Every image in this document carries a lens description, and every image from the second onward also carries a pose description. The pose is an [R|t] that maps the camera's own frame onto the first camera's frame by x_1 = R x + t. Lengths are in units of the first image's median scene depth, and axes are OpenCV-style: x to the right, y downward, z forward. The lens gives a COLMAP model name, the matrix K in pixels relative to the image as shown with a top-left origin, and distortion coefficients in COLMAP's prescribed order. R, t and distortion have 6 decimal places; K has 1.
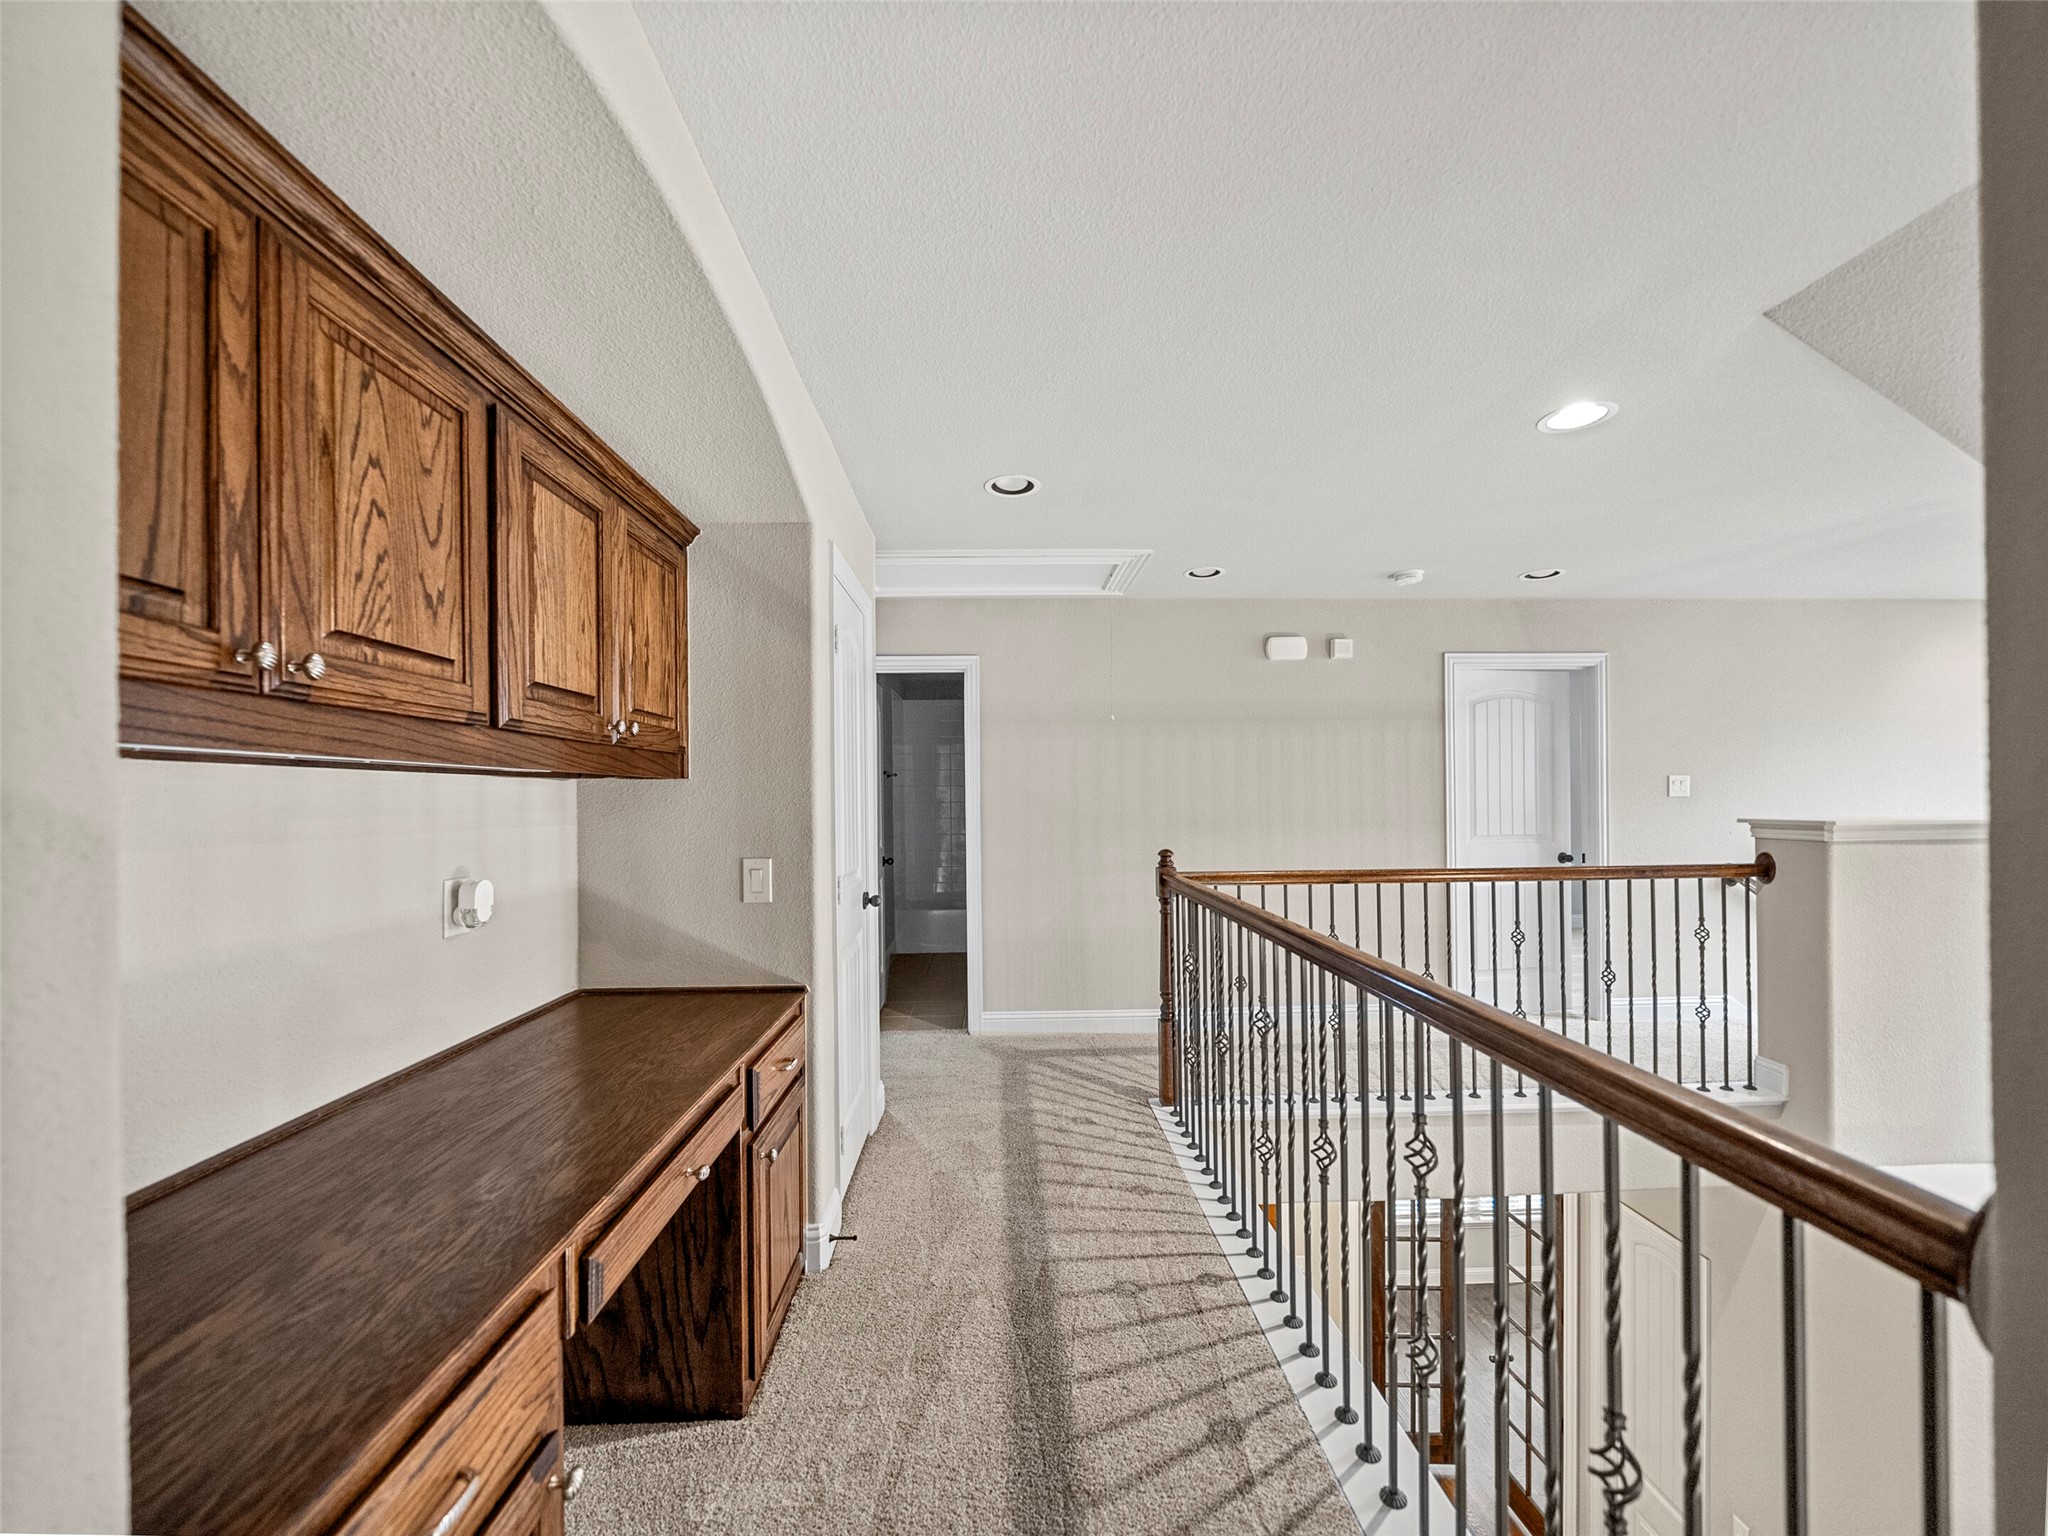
lens RADIAL K [[798.0, 0, 1024.3], [0, 798.0, 784.0], [0, 0, 1]] dist [-0.001315, -0.001480]
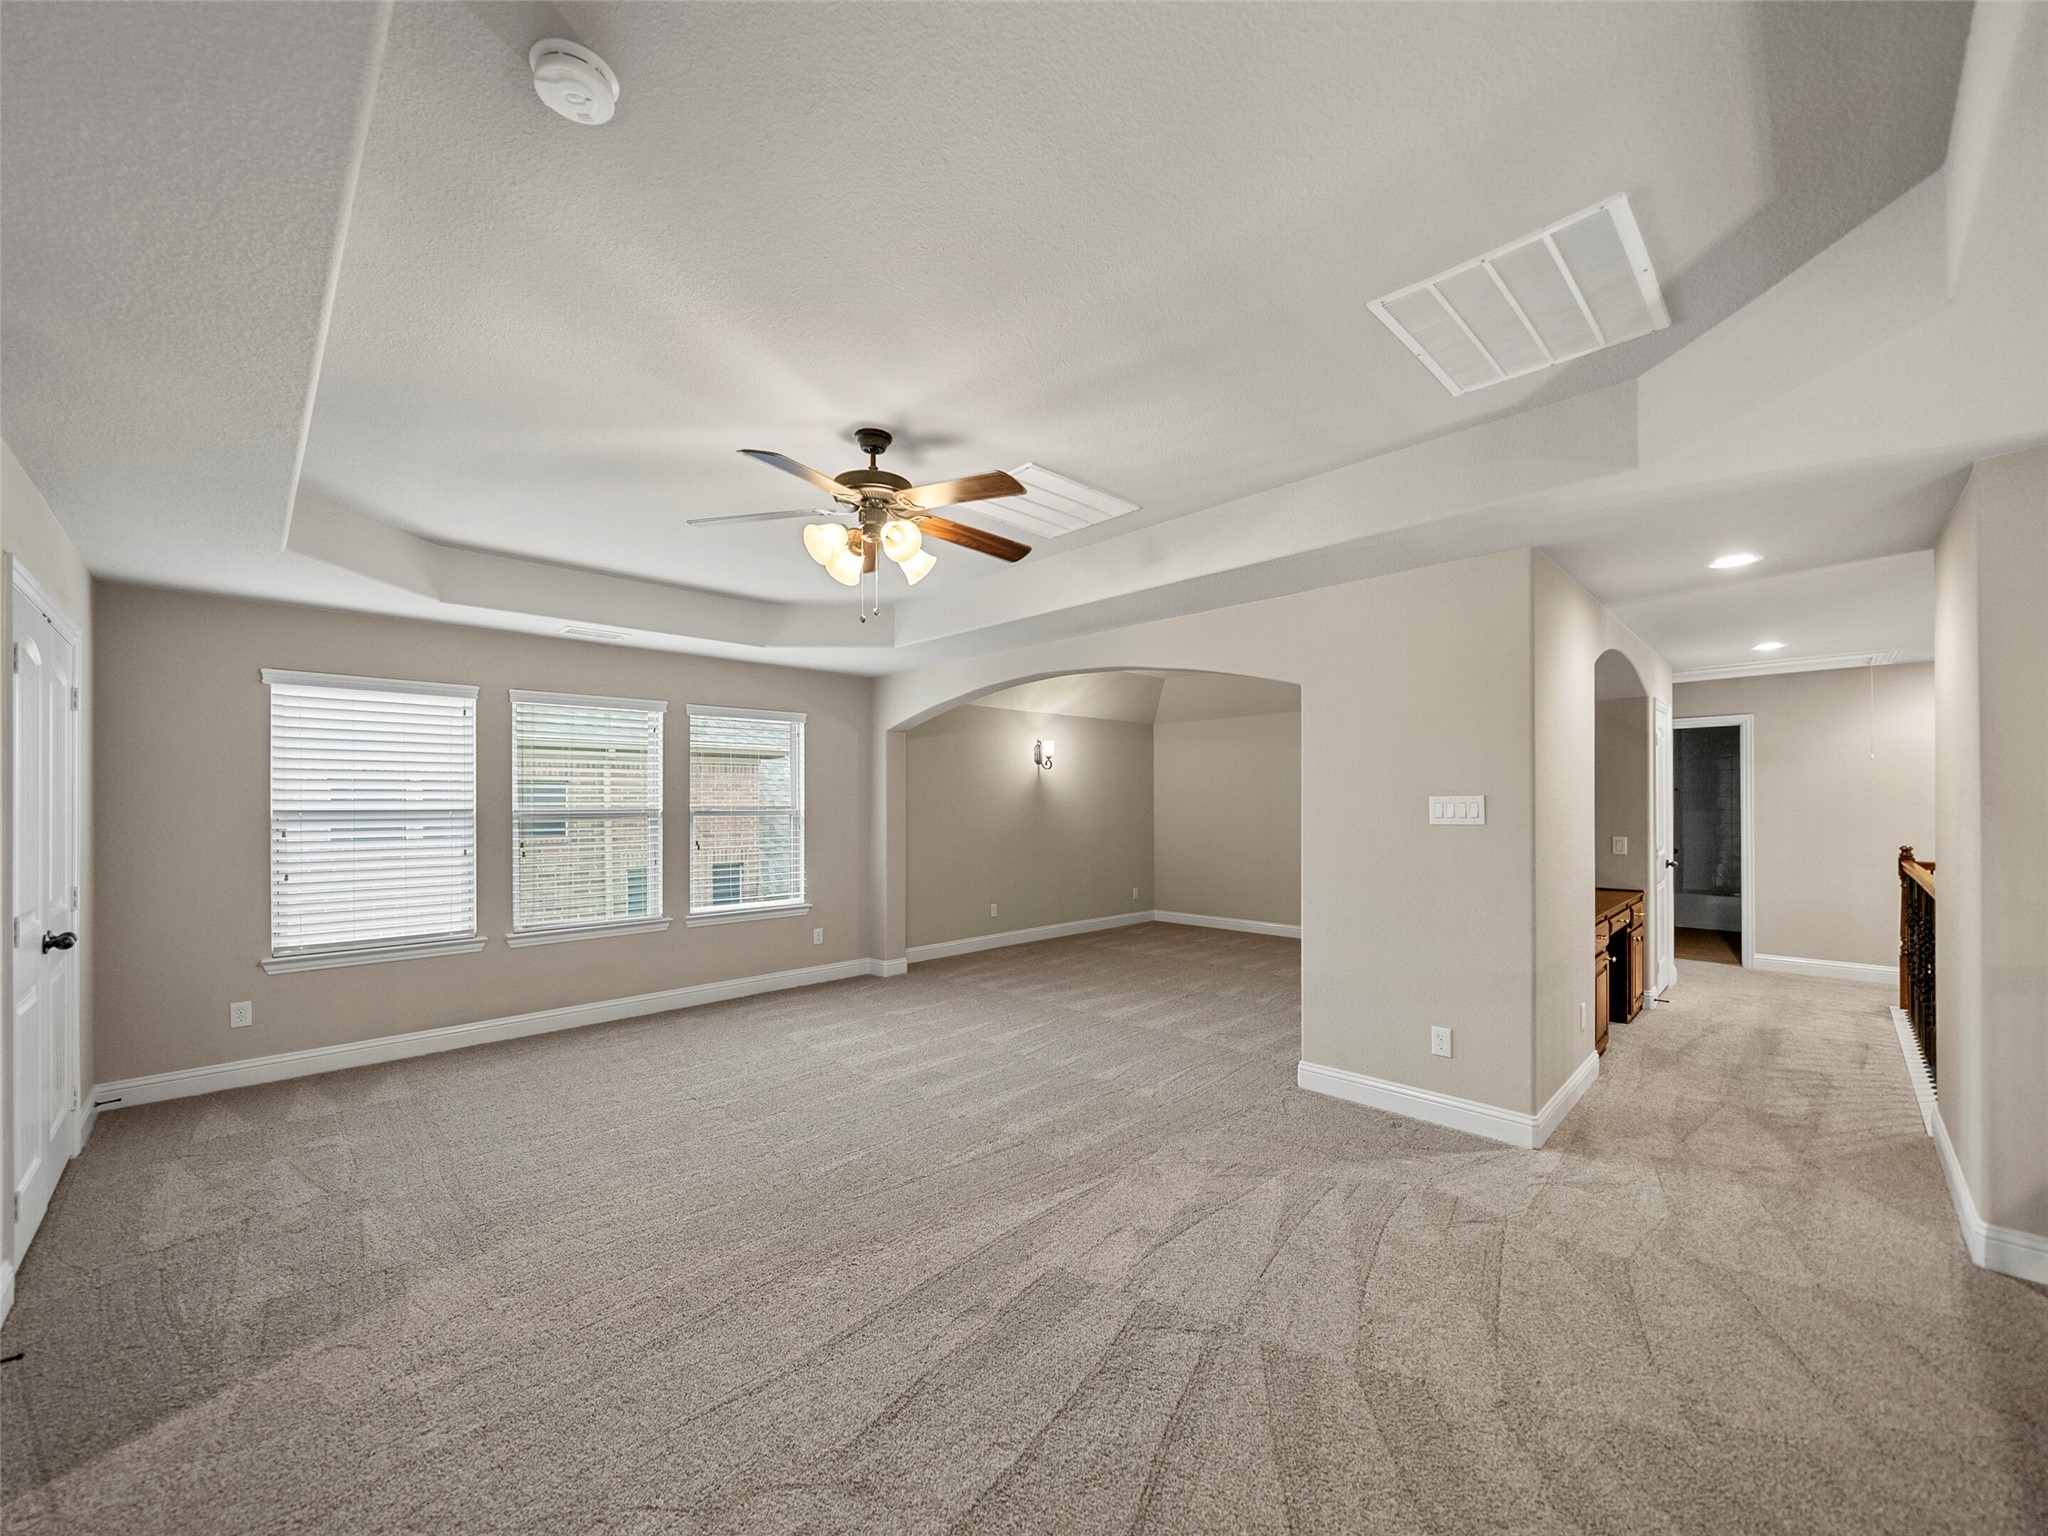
lens RADIAL K [[798.0, 0, 1022.9], [0, 798.0, 788.7], [0, 0, 1]] dist [-0.001315, -0.001480]
pose [[0.676054, -0.000091, -0.736852, 0.118218], [0.001918, 0.999997, 0.001636, -0.031021], [0.736849, -0.002519, 0.676052, -1.016075]]
